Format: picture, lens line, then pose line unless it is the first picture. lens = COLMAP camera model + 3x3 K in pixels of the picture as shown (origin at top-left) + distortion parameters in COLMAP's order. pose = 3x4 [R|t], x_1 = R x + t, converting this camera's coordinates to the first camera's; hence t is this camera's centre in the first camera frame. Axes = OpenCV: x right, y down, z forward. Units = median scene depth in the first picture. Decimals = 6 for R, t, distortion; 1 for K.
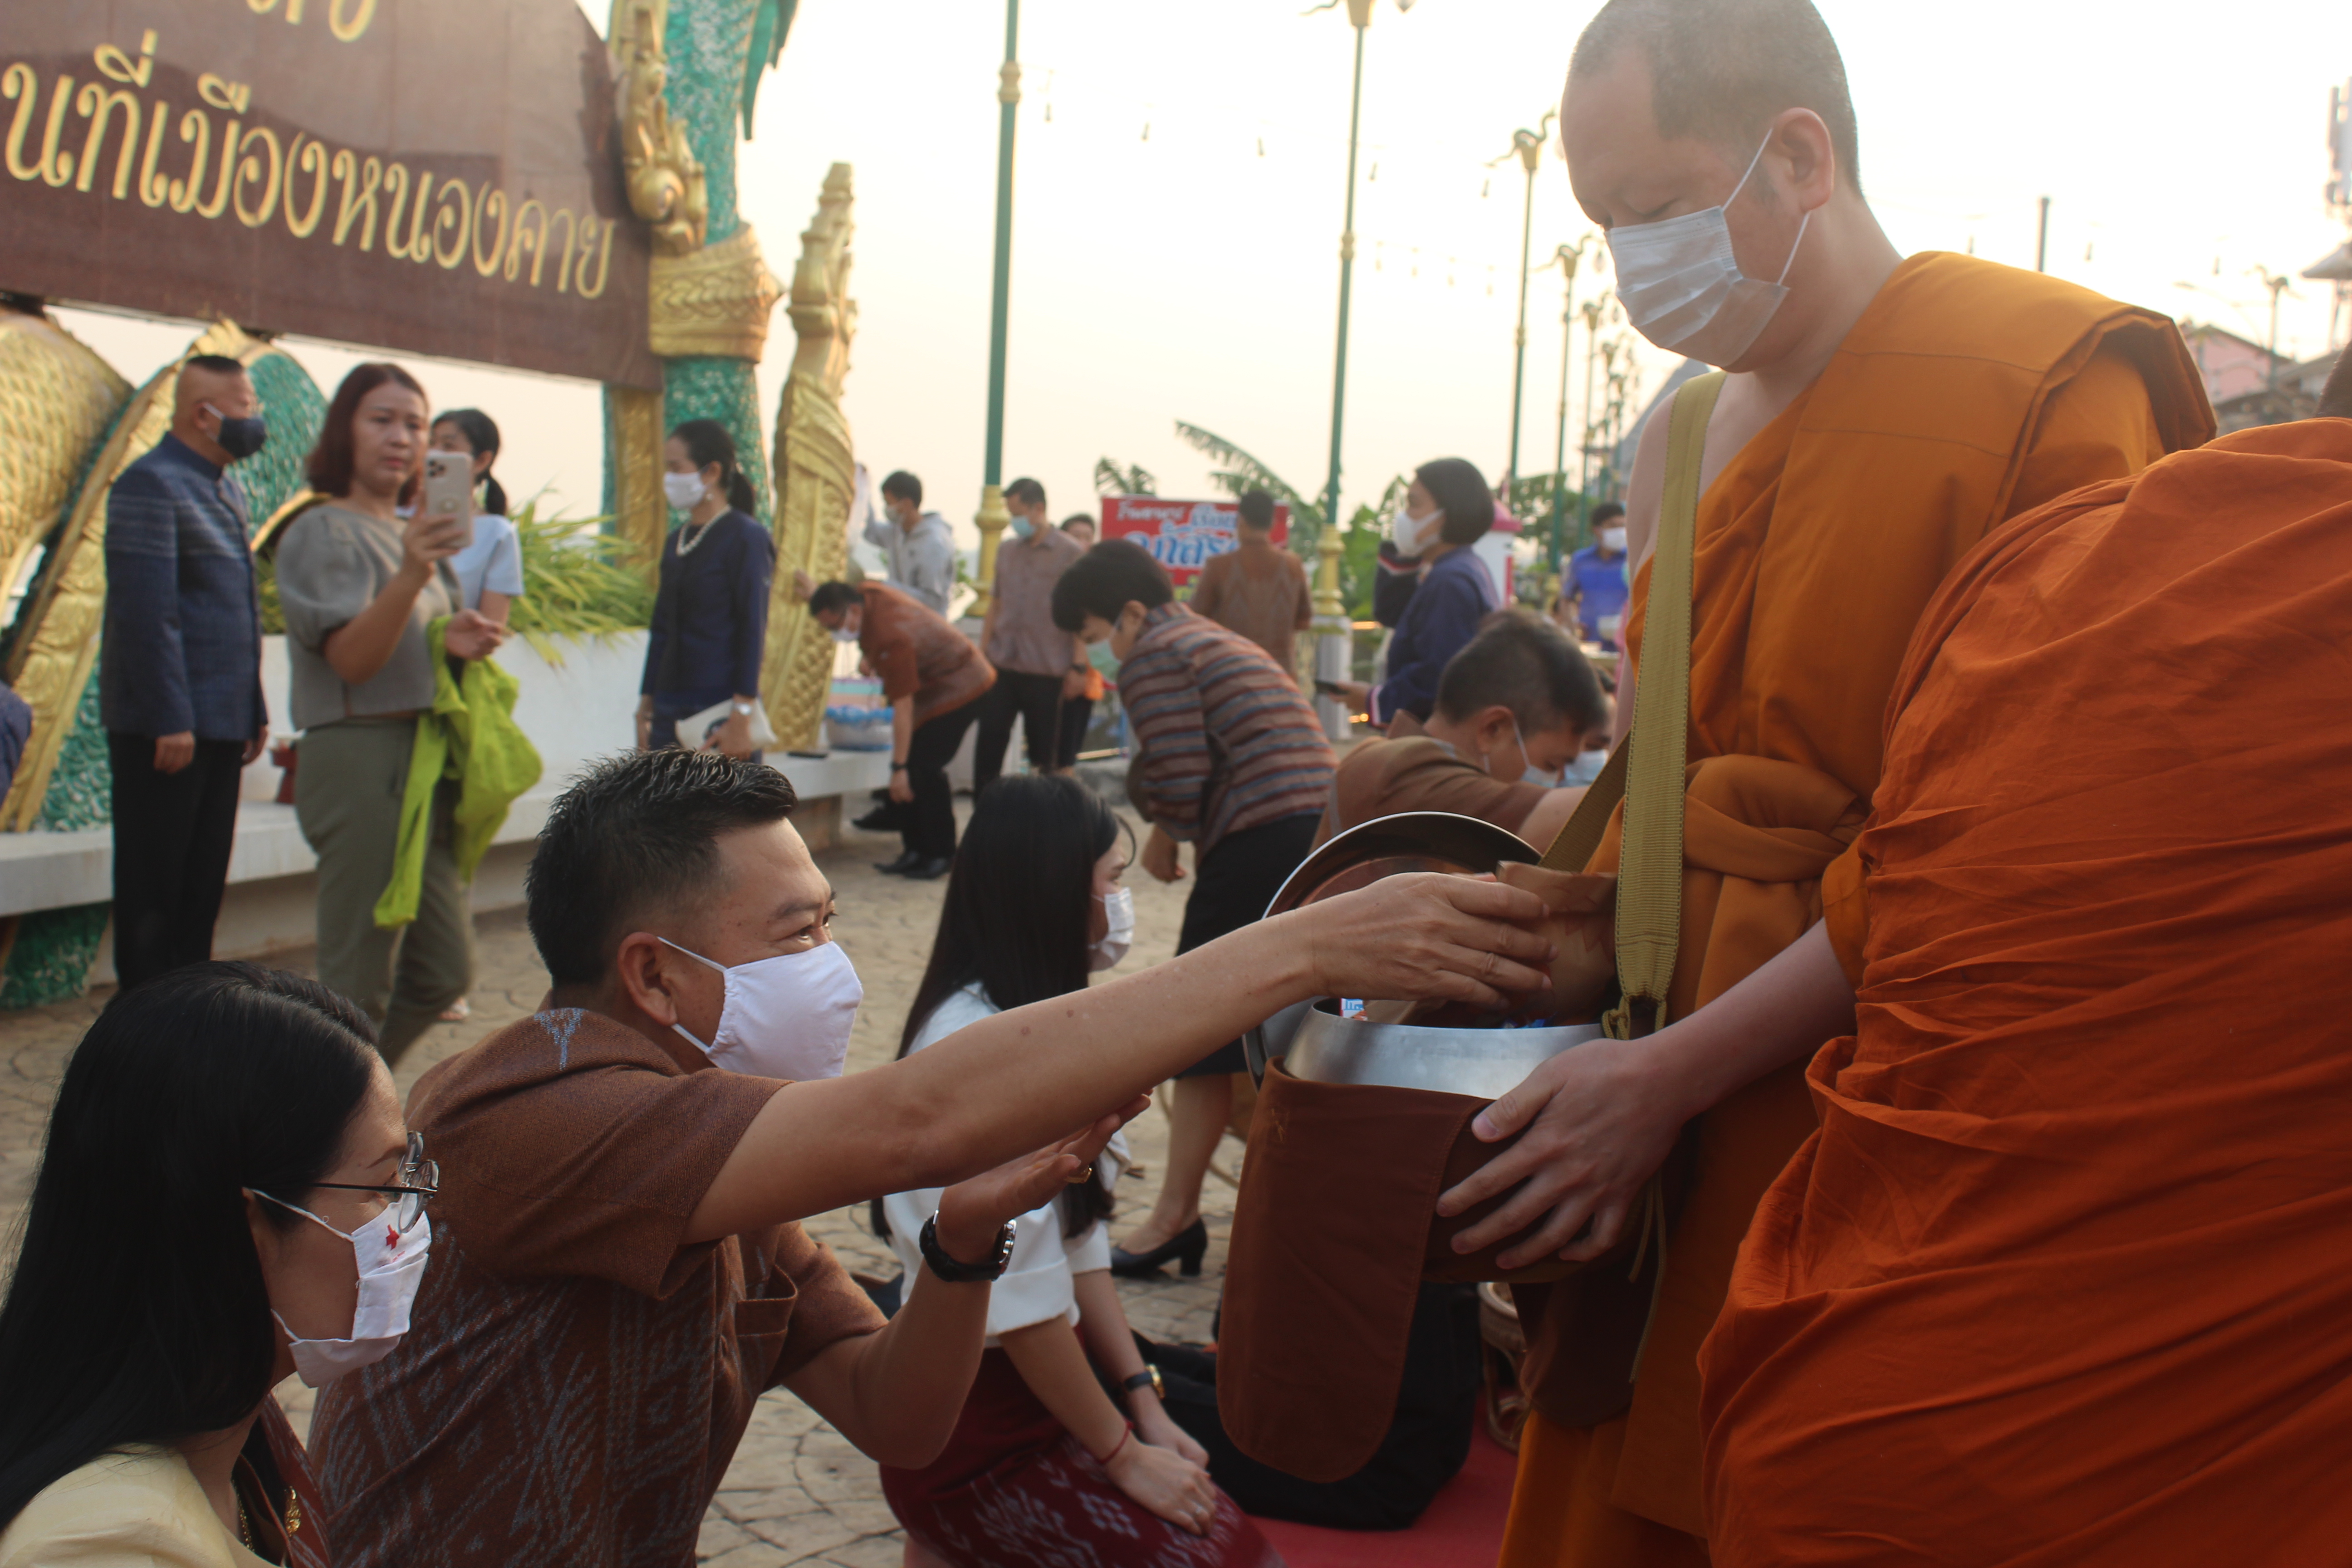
lens RADIAL K [[3060.4, 0, 1176.0], [0, 3060.4, 784.0], [0, 0, 1]] dist [-0.069800, 0.109240]
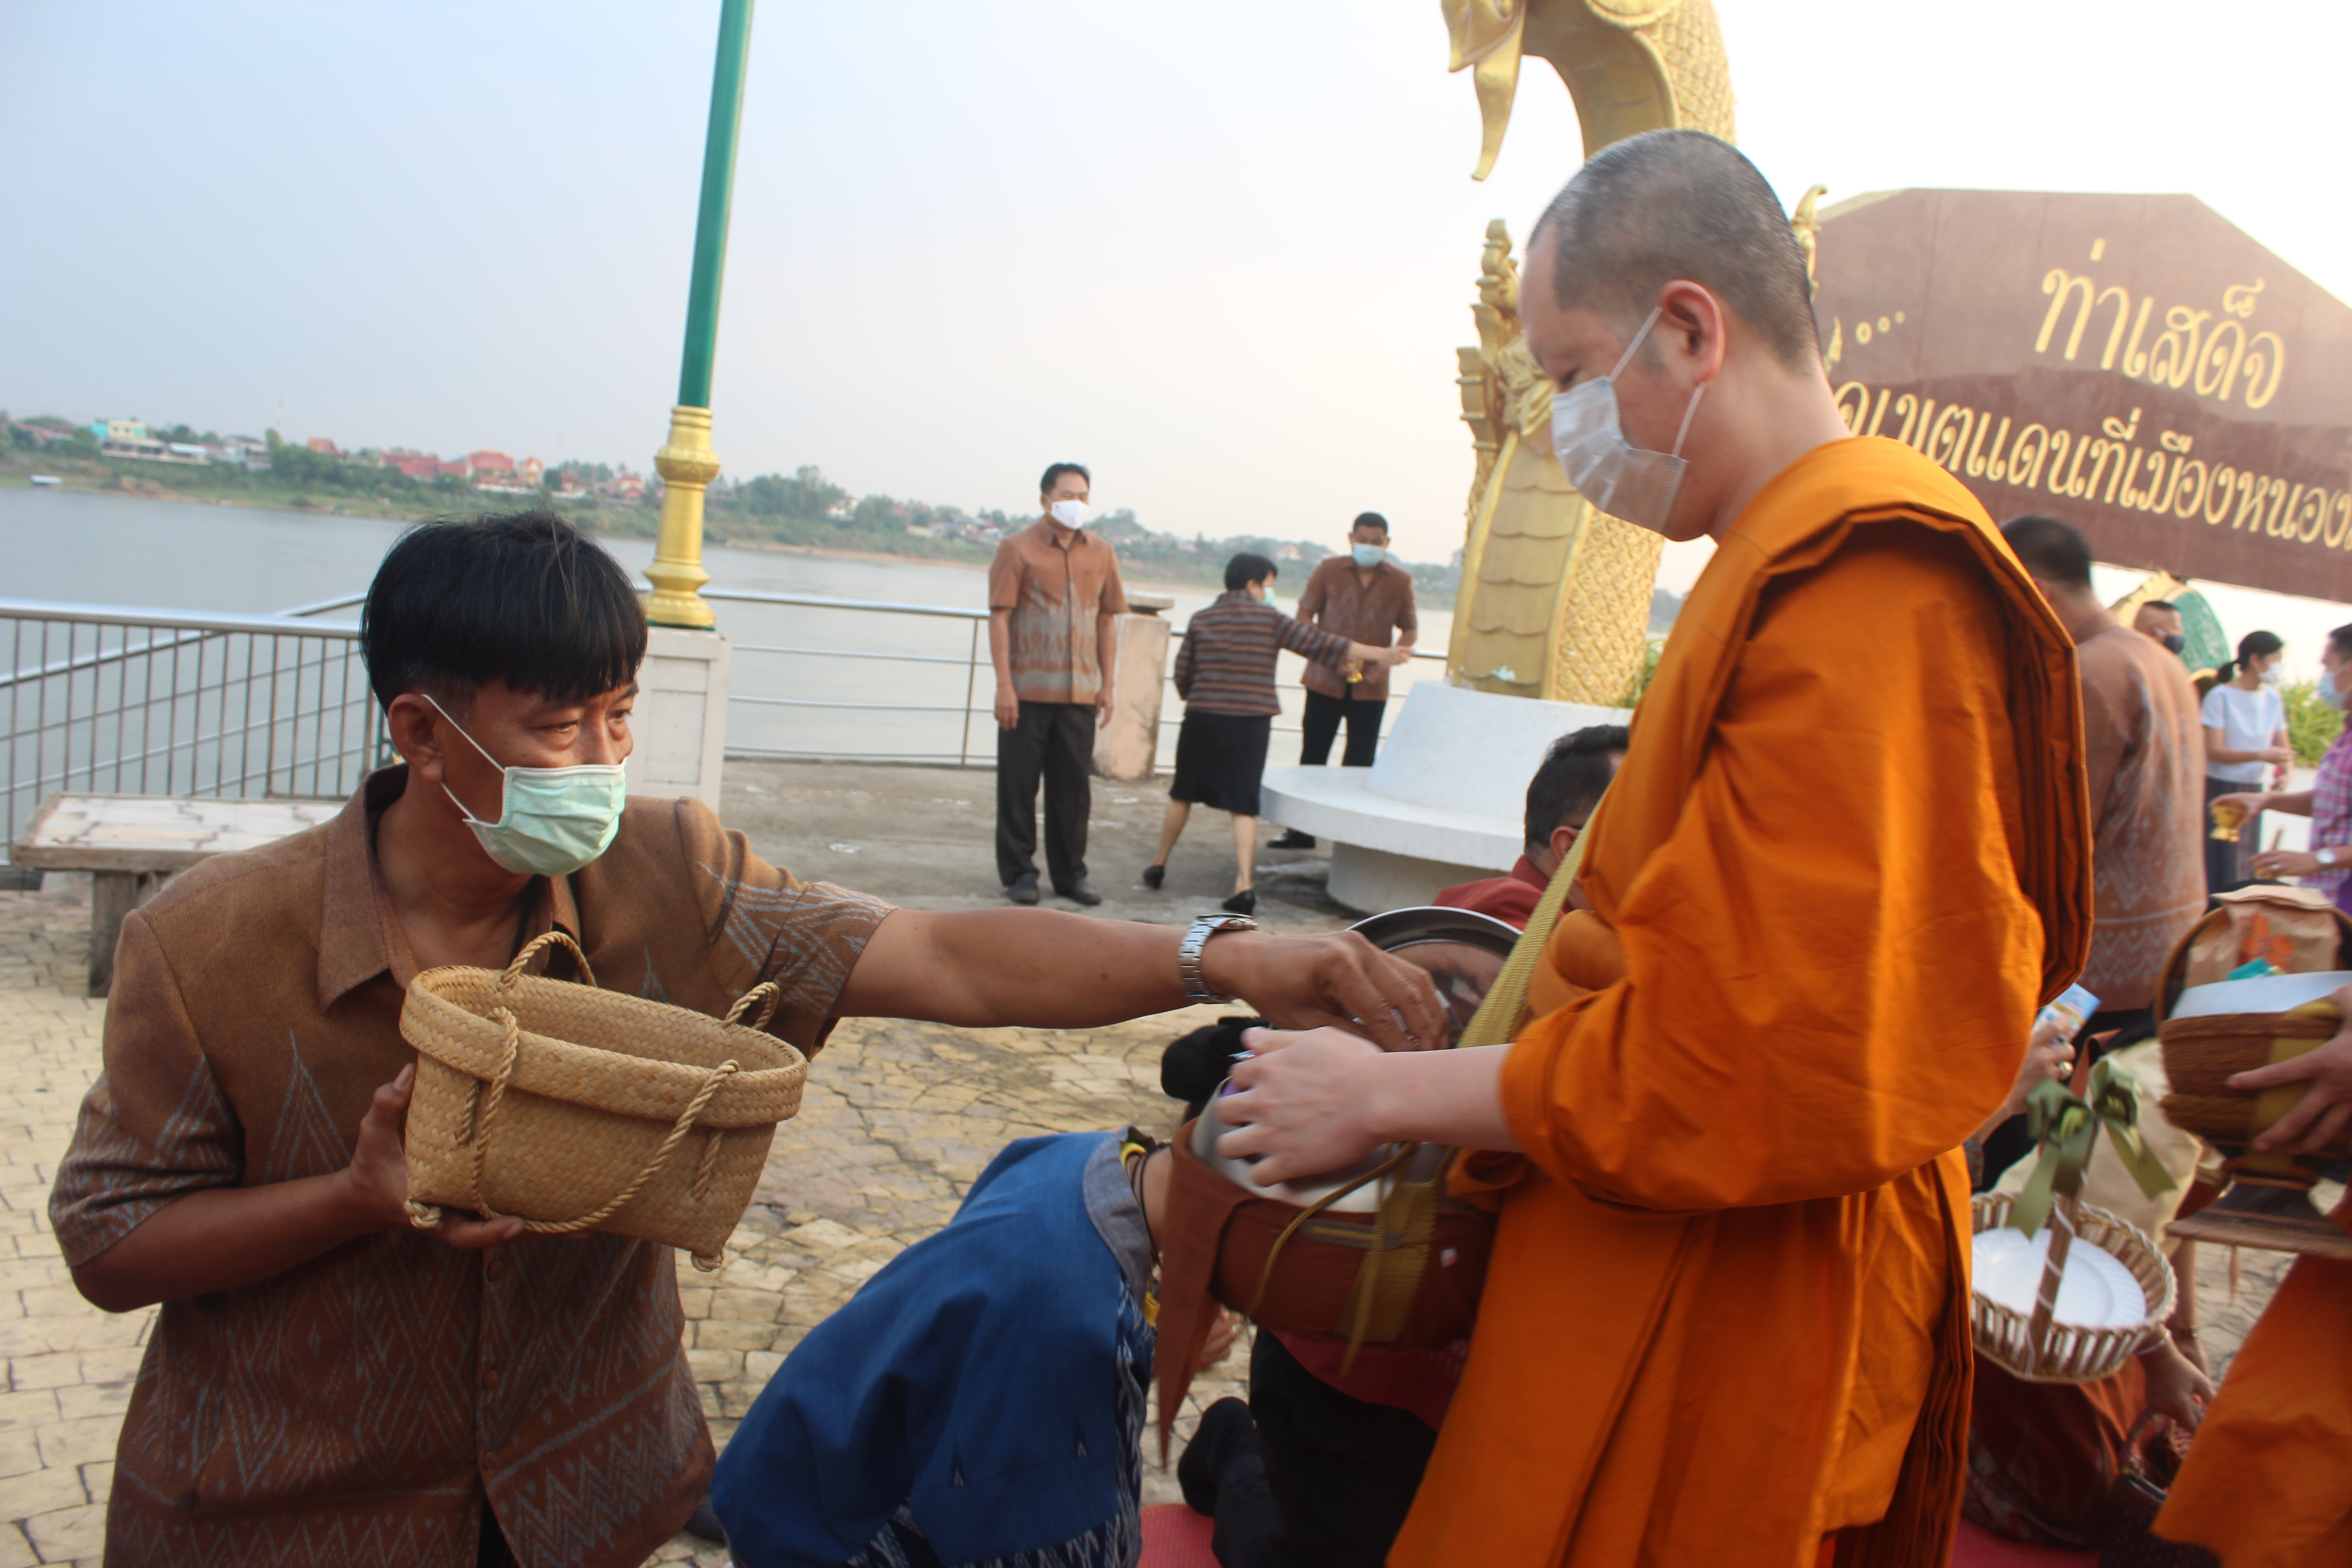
lens RADIAL K [[1968.5, 0, 1160.9], [0, 1968.5, 752.5], [0, 0, 1]] dist [-0.161572, 0.153336]
pose [[0.712647, 0.104354, -0.693718, 0.035512], [-0.127024, 0.991724, 0.018693, 0.002017], [0.689927, 0.074797, 0.720004, -0.134525]]
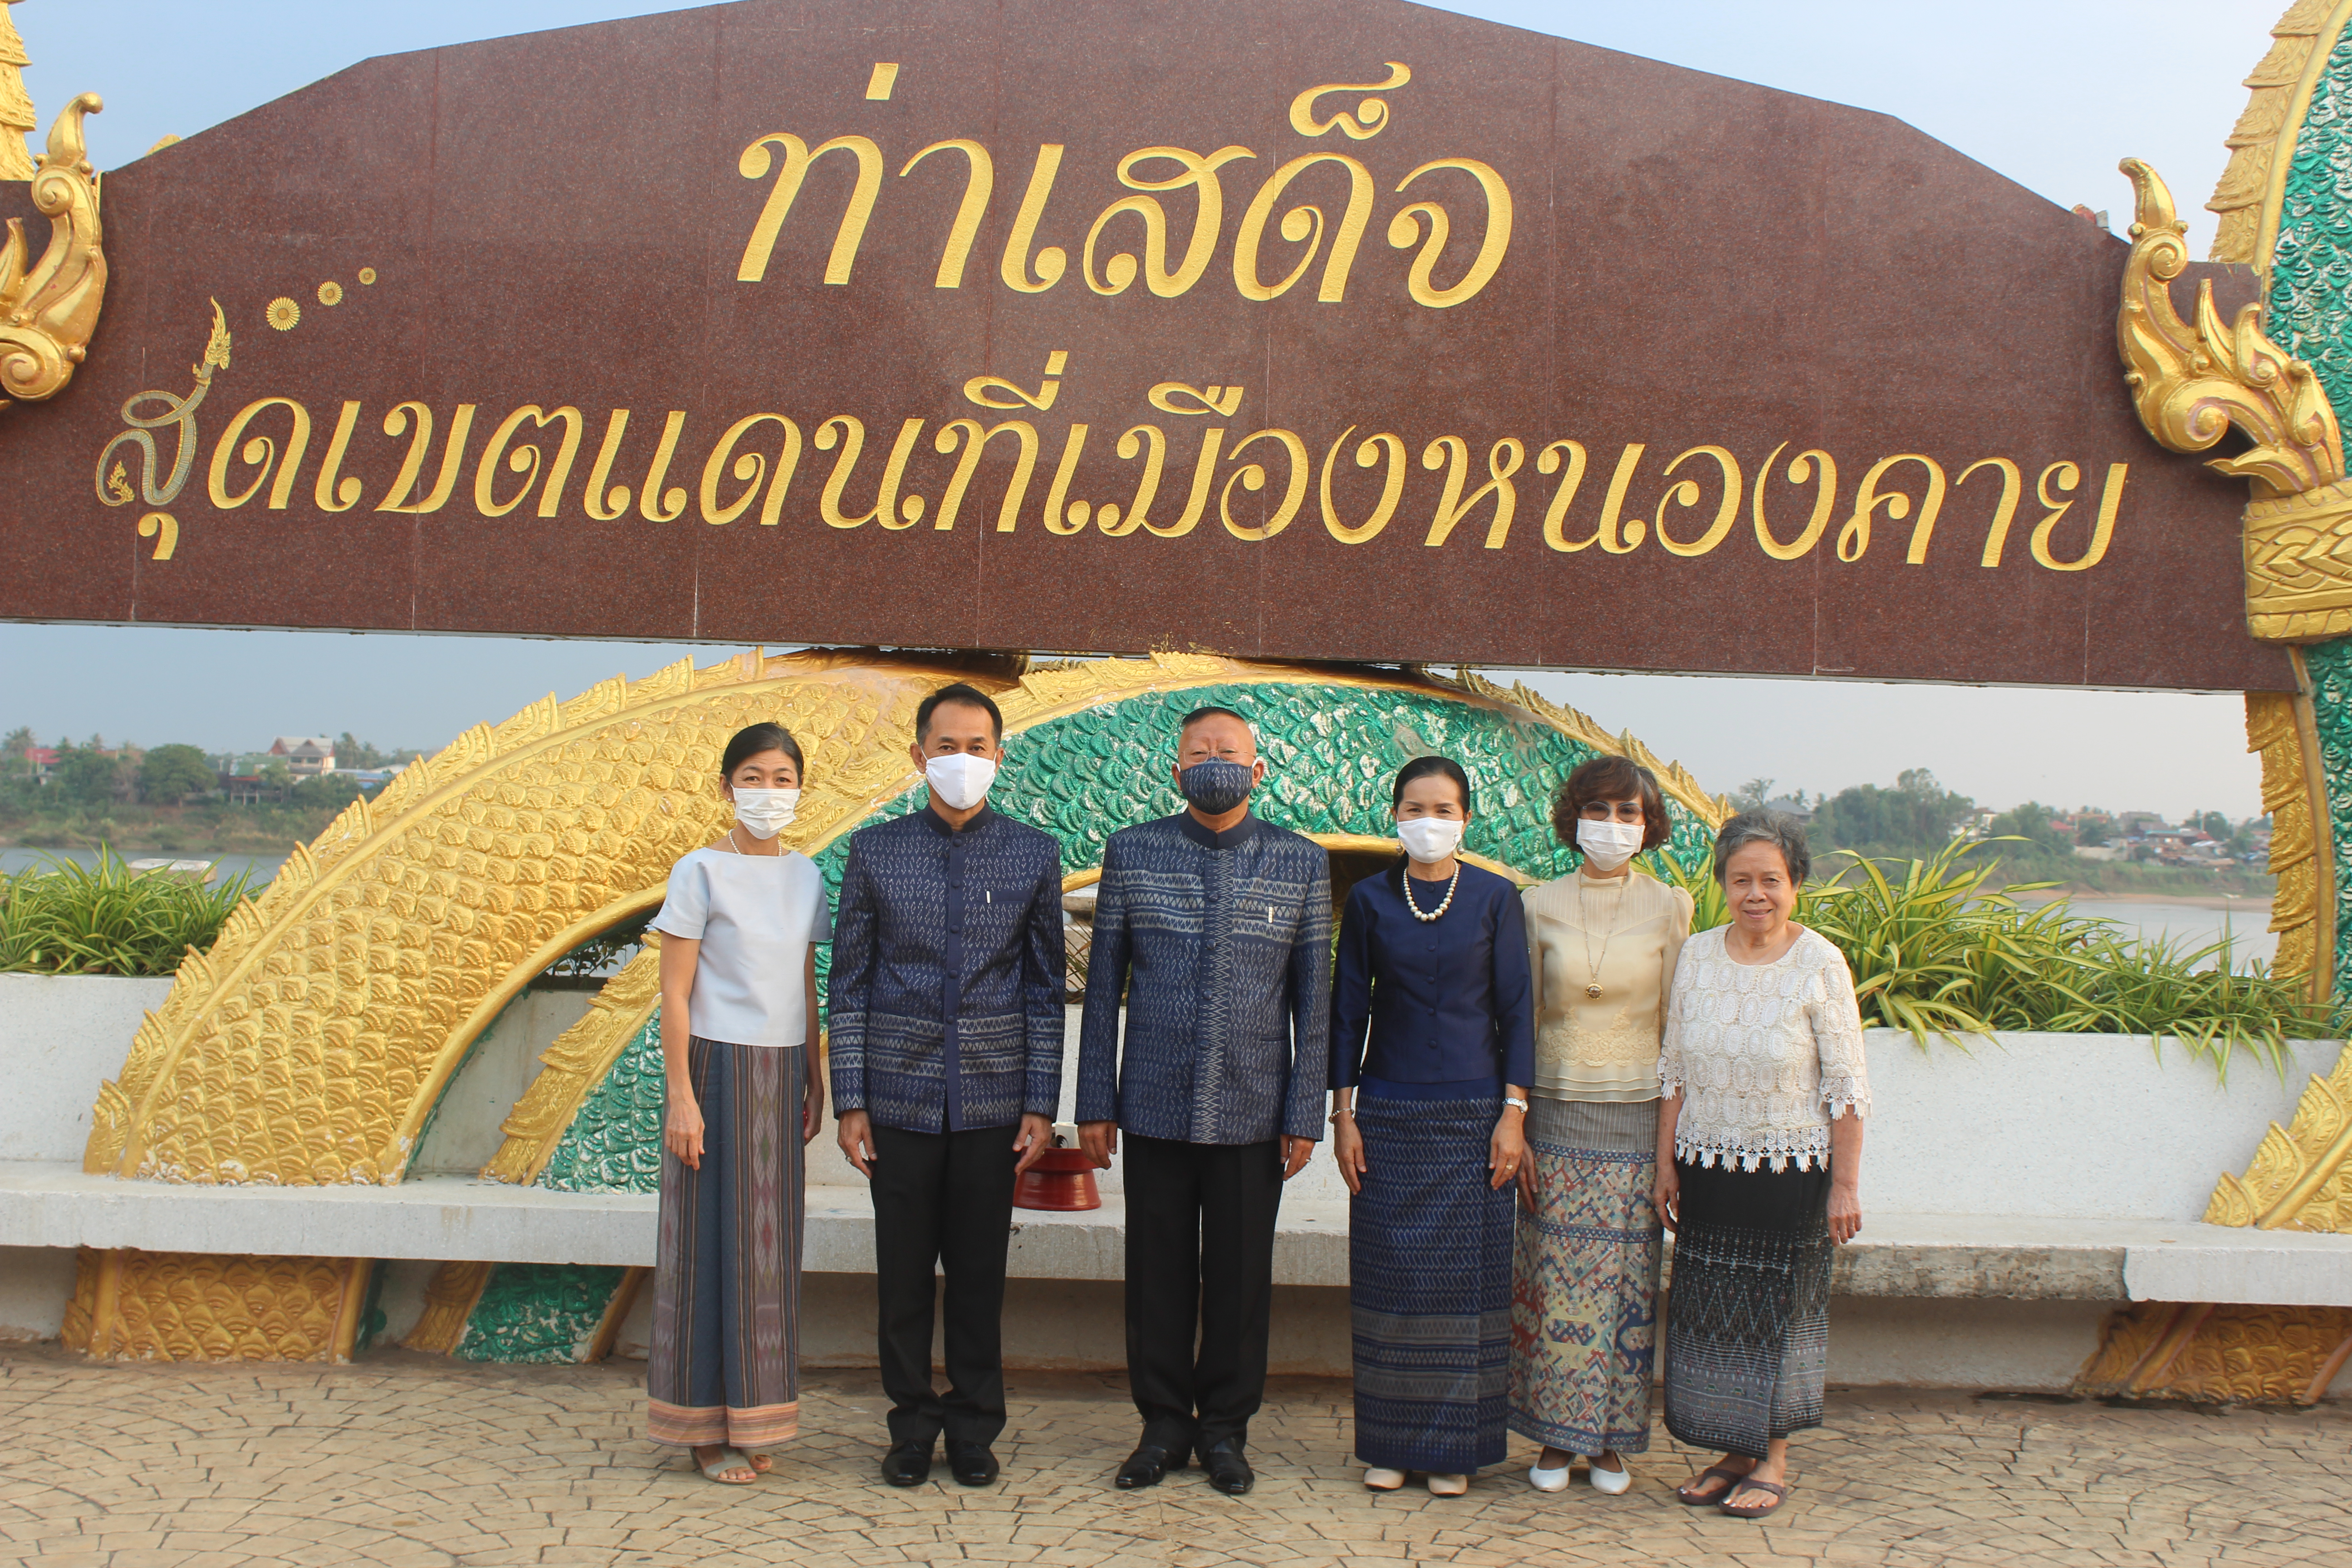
lens RADIAL K [[2833.6, 0, 1179.1], [0, 2833.6, 746.1], [0, 0, 1]] dist [-0.149382, 0.261154]
pose [[0.305012, -0.059998, -0.950457, 0.367036], [-0.083011, 0.992540, -0.089294, -0.040569], [0.948724, 0.106134, 0.297756, 0.594283]]
